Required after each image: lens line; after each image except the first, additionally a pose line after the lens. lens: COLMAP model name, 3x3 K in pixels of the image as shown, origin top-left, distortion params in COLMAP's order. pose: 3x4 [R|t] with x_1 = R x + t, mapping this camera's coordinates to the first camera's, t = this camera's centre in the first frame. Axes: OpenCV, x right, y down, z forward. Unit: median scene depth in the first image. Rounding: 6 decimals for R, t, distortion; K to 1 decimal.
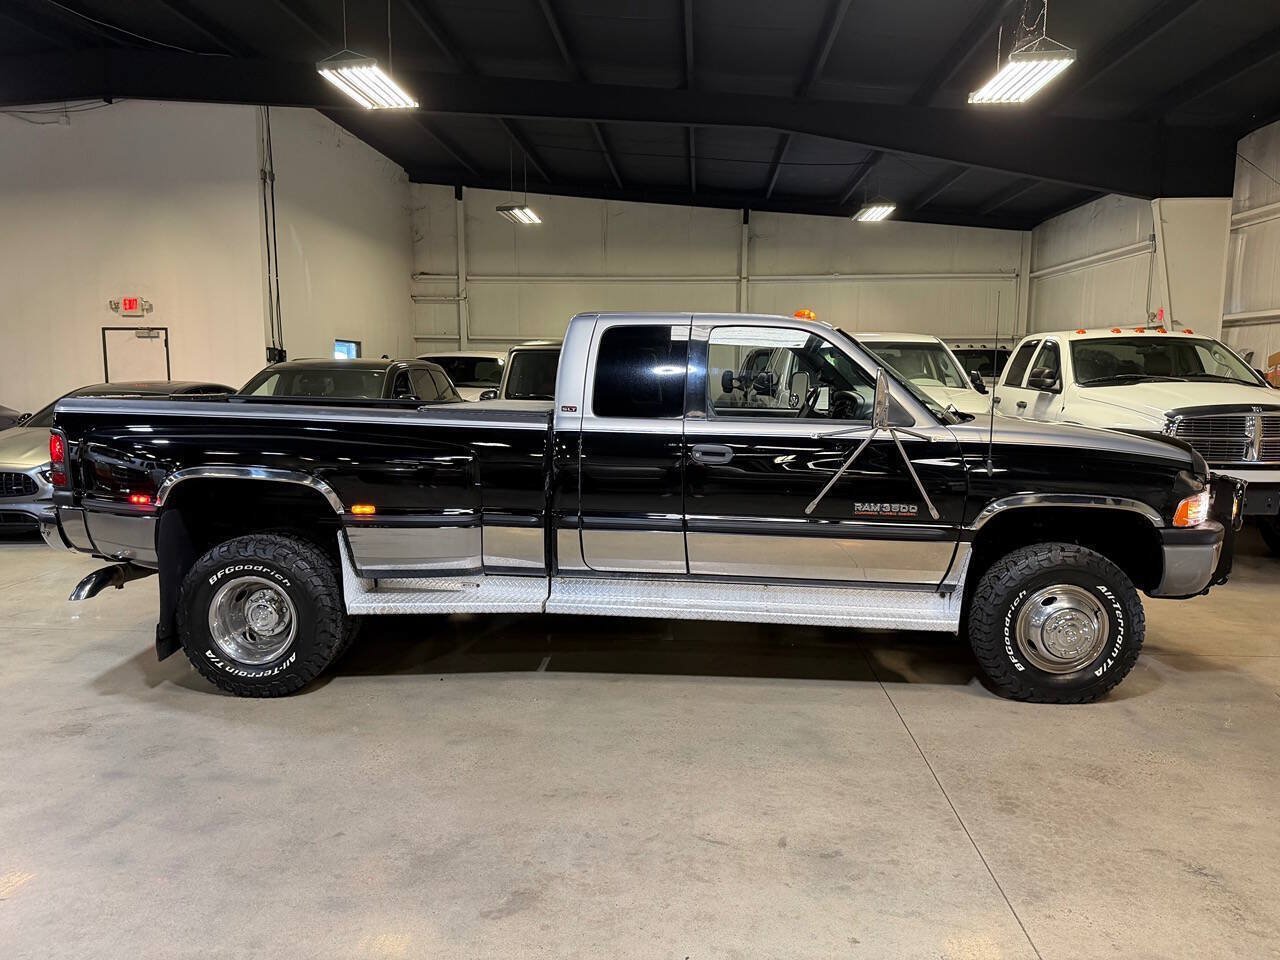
lens RADIAL K [[905.8, 0, 640.2], [0, 905.8, 488.1], [0, 0, 1]] dist [0.060078, -0.081745]
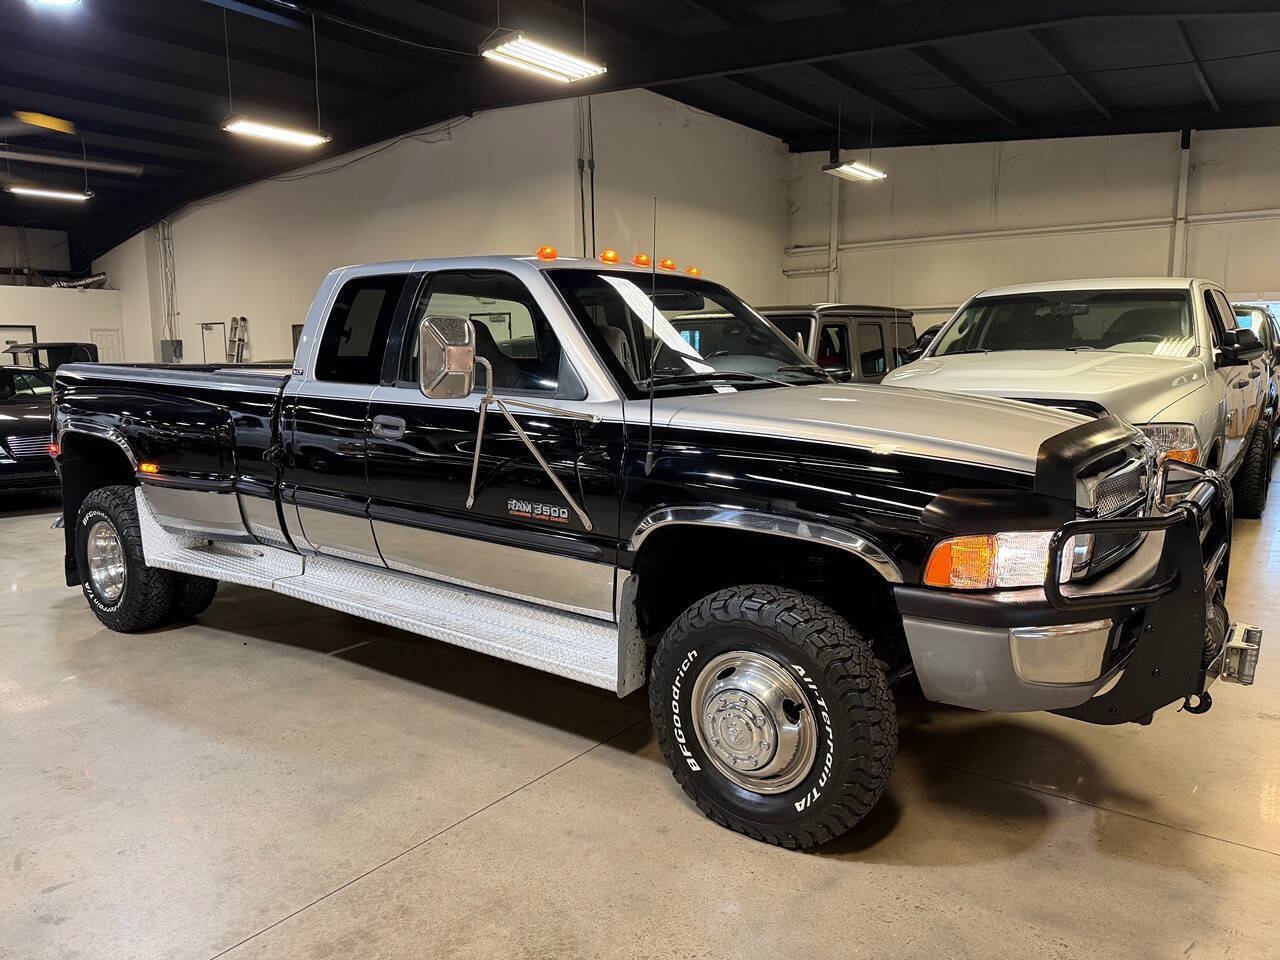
lens RADIAL K [[905.8, 0, 631.5], [0, 905.8, 487.3], [0, 0, 1]] dist [0.060078, -0.081745]
pose [[0.829269, 0.071719, -0.554229, 0.710423], [-0.060871, 0.997422, 0.037990, -0.027082], [0.555525, 0.002232, 0.831497, 0.414326]]
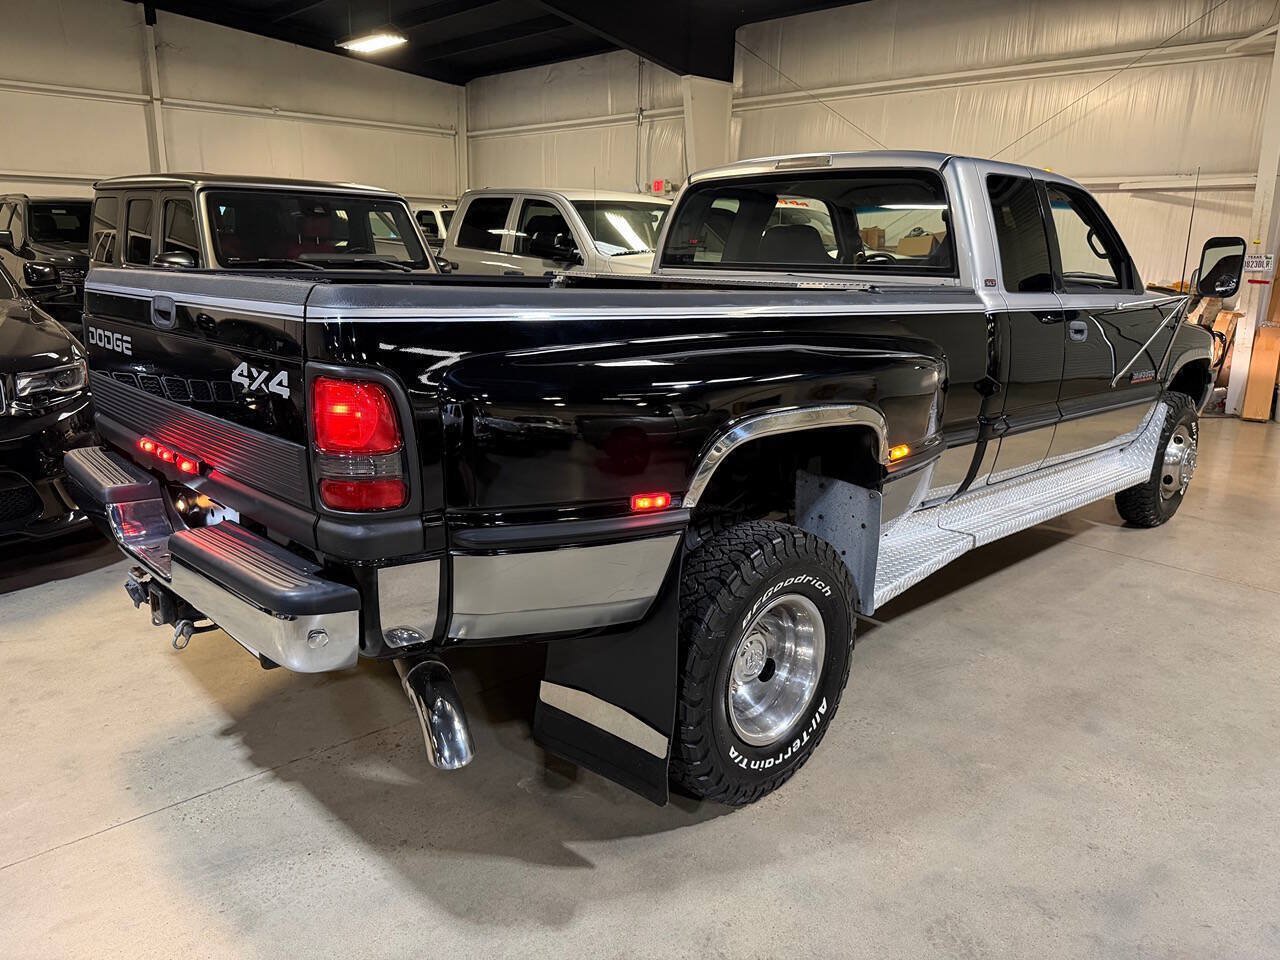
lens RADIAL K [[905.8, 0, 638.9], [0, 905.8, 491.7], [0, 0, 1]] dist [0.060078, -0.081745]
pose [[0.684822, -0.181730, 0.705686, -0.849805], [0.074354, 0.980776, 0.180417, -0.074696], [-0.724907, -0.071083, 0.685170, 0.662990]]
